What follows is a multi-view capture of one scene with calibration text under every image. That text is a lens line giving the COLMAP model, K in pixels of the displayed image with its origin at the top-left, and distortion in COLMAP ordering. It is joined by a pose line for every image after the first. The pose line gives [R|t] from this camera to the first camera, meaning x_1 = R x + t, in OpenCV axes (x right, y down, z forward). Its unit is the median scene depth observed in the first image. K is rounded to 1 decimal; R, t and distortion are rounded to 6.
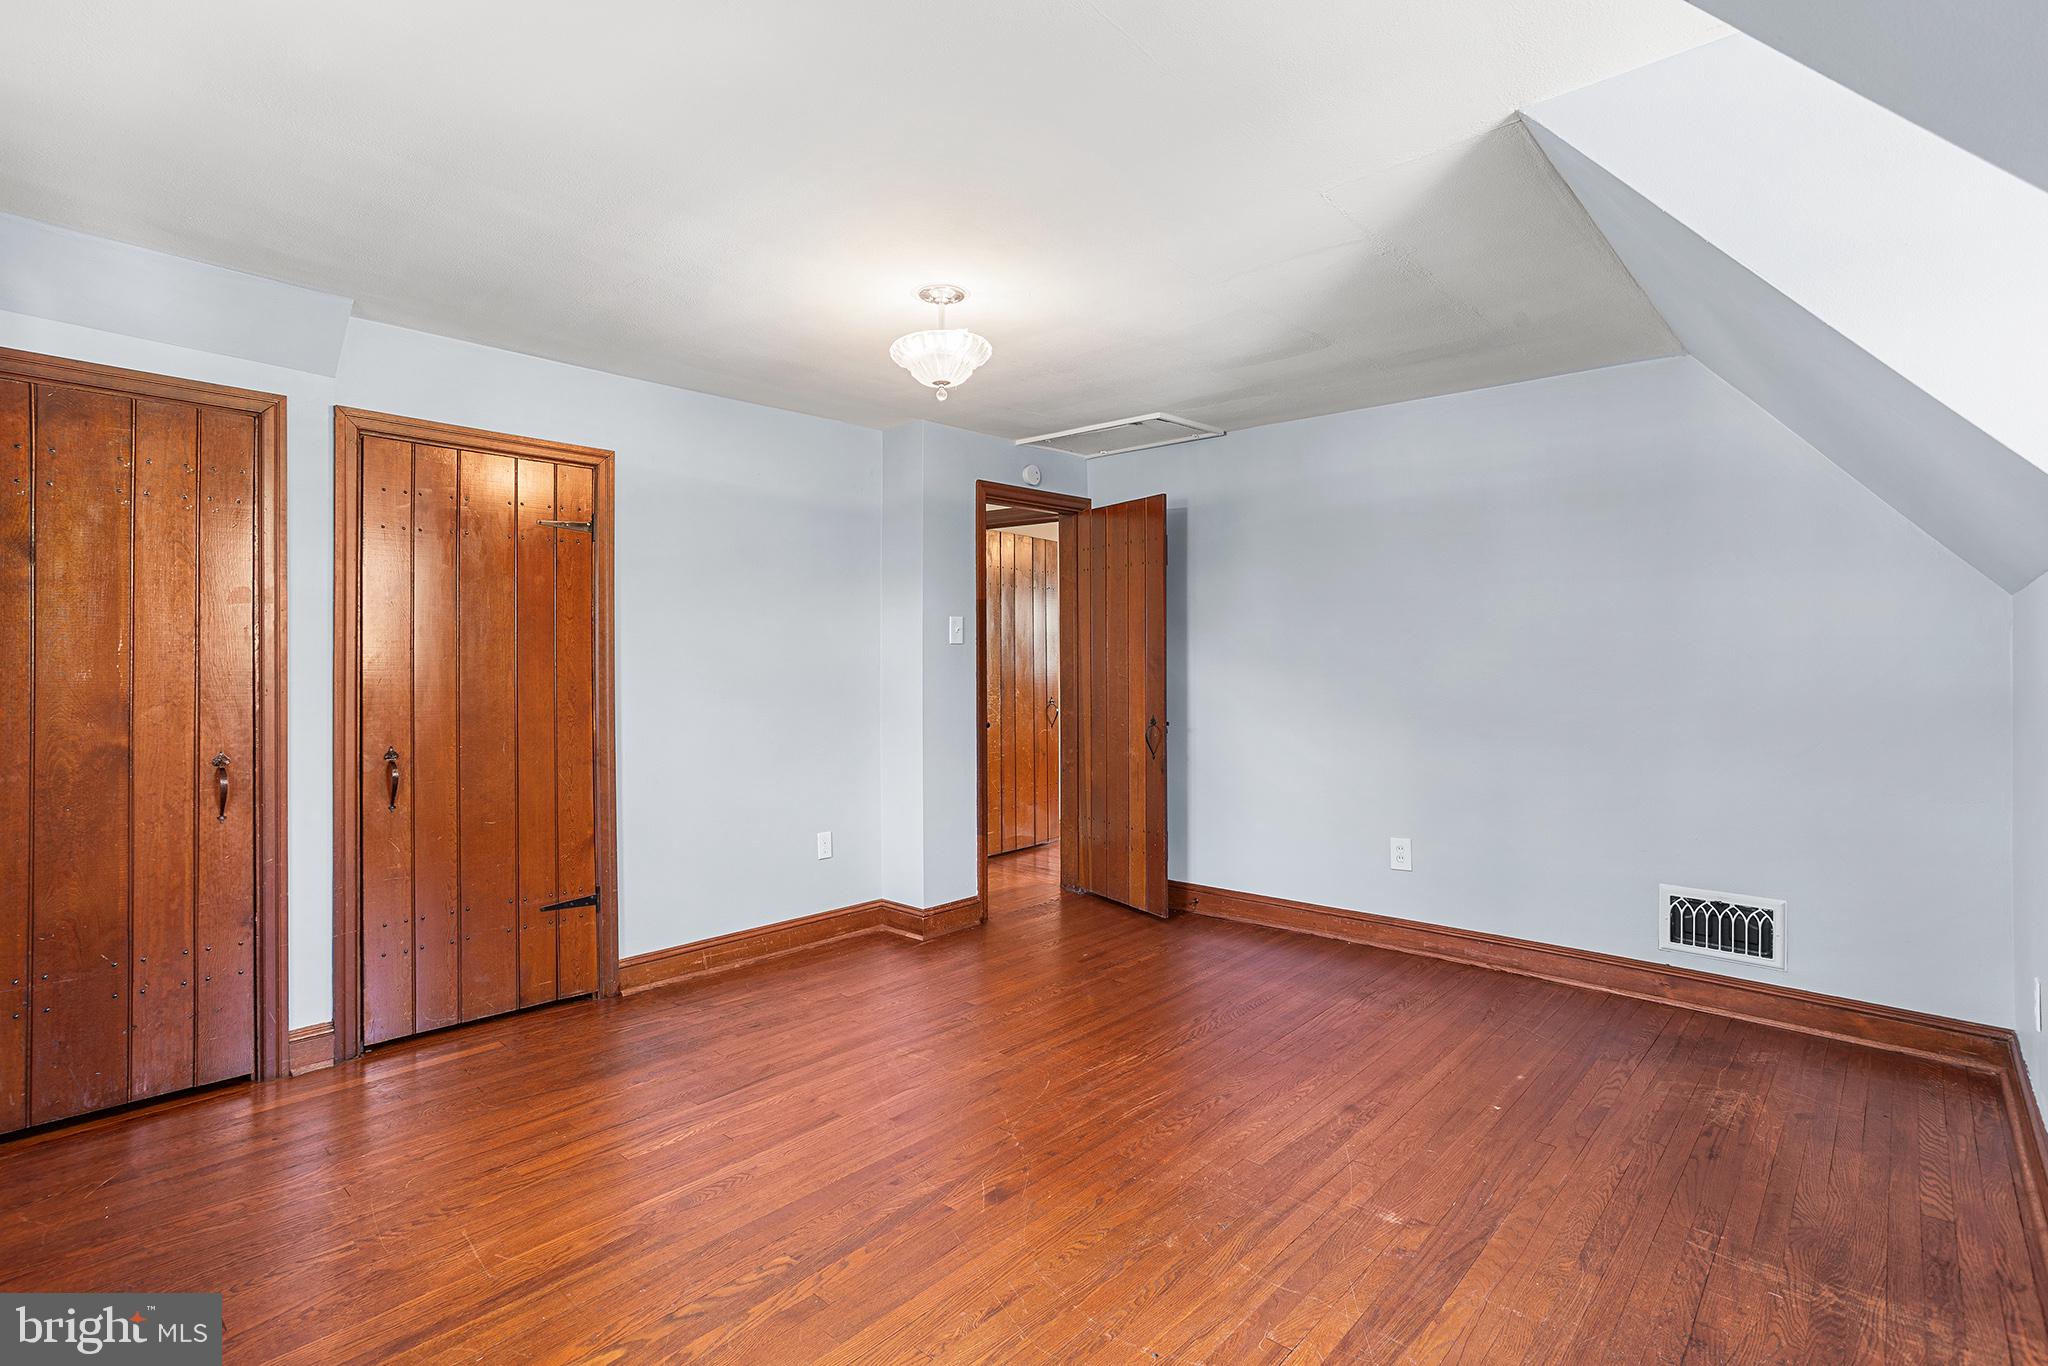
lens RADIAL K [[1001.7, 0, 1025.2], [0, 1001.7, 654.5], [0, 0, 1]] dist [-0.068462, 0.038005]
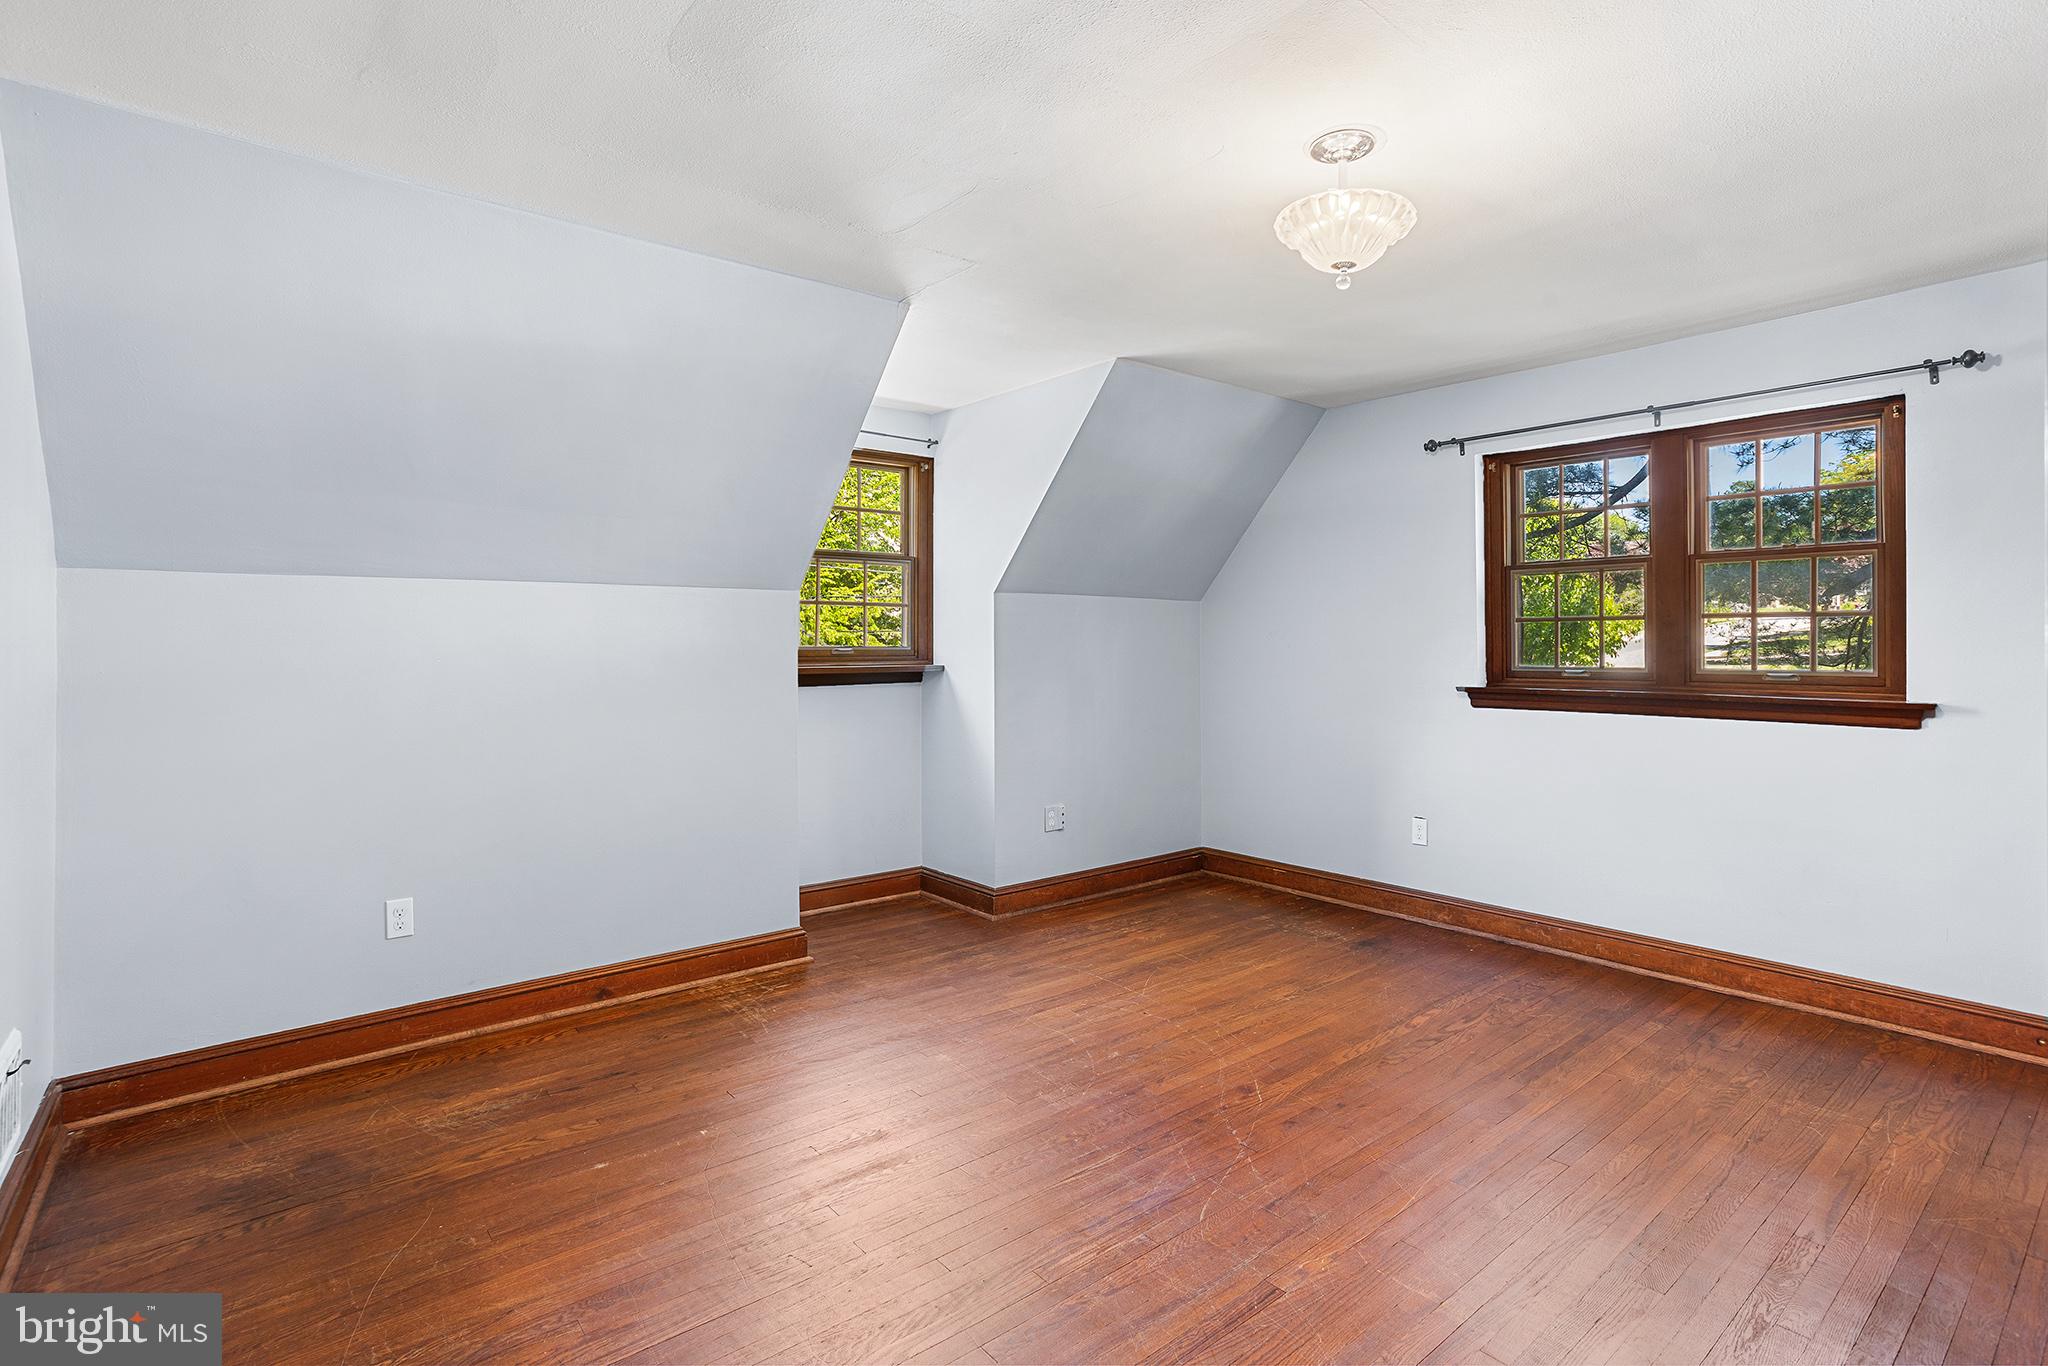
lens RADIAL K [[1001.7, 0, 1025.2], [0, 1001.7, 654.5], [0, 0, 1]] dist [-0.068462, 0.038005]
pose [[-0.987526, 0.003969, 0.157408, 0.042576], [0.005655, 0.999931, 0.010267, 0.009178], [-0.157356, 0.011029, -0.987480, 2.052956]]
